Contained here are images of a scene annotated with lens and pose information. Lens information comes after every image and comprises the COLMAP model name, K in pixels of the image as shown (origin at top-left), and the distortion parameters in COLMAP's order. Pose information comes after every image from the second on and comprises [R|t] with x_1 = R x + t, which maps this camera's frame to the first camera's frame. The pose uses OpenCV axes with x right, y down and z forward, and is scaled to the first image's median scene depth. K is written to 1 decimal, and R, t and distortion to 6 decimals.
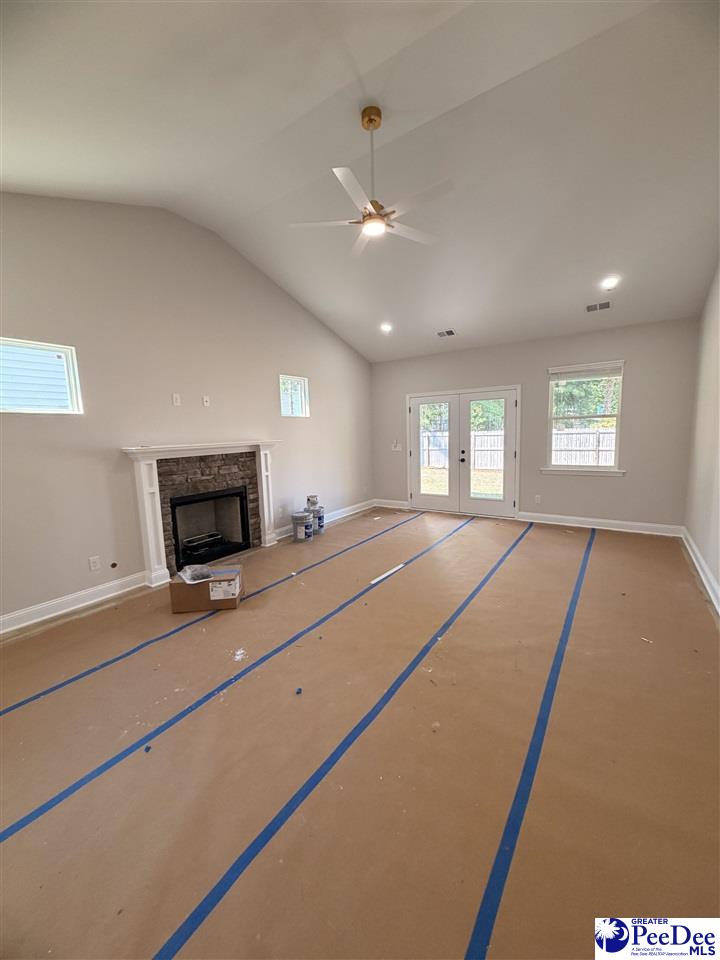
lens RADIAL K [[382.7, 0, 360.0], [0, 382.7, 480.0], [0, 0, 1]] dist [0.001234, 0.000088]
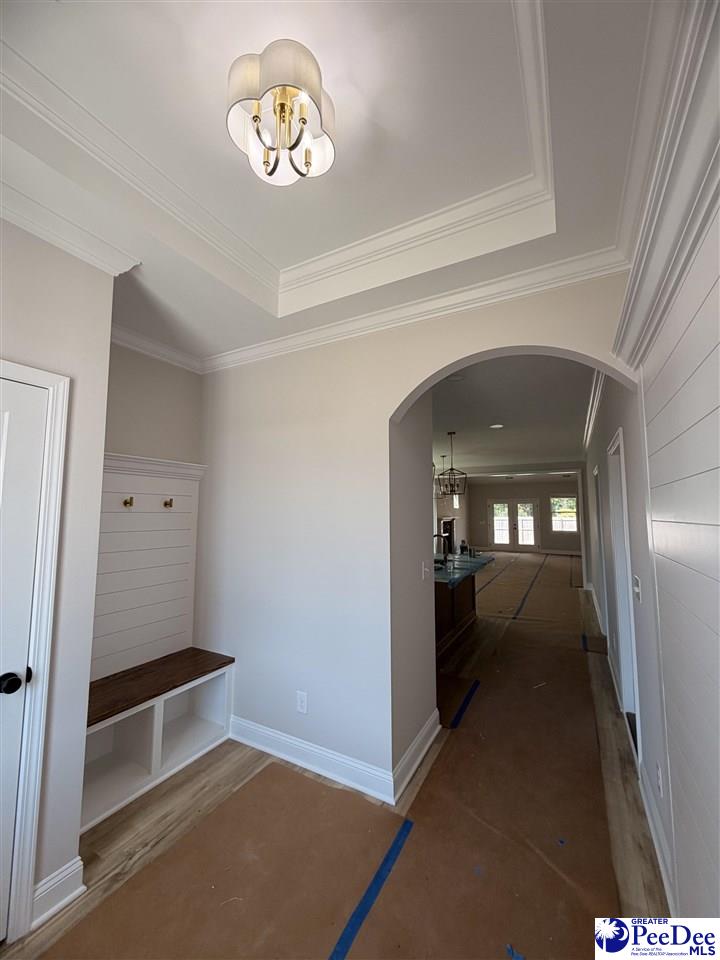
lens RADIAL K [[382.7, 0, 360.0], [0, 382.7, 480.0], [0, 0, 1]] dist [0.001234, 0.000088]
pose [[0.995029, 0.043189, 0.089732, -1.202848], [-0.023018, 0.976407, -0.214707, 0.246173], [-0.096888, 0.211575, 0.972548, -1.678832]]
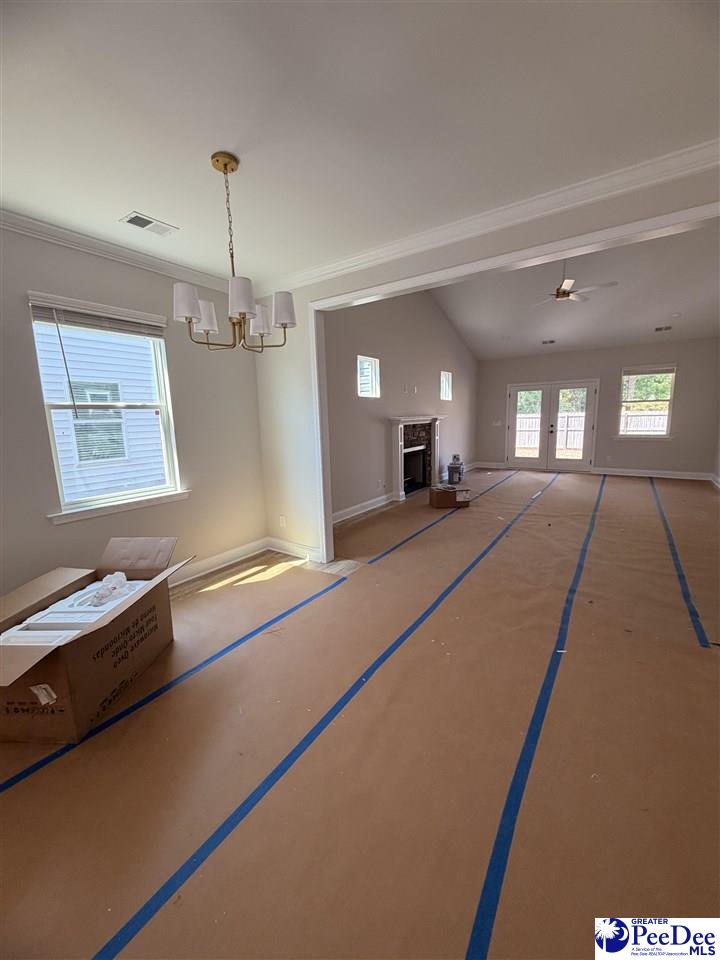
lens RADIAL K [[382.7, 0, 360.0], [0, 382.7, 480.0], [0, 0, 1]] dist [0.001234, 0.000088]
pose [[0.999979, 0.005141, -0.003831, -0.563435], [-0.004987, 0.999222, 0.039119, 0.096346], [0.004029, -0.039099, 0.999227, -0.543011]]
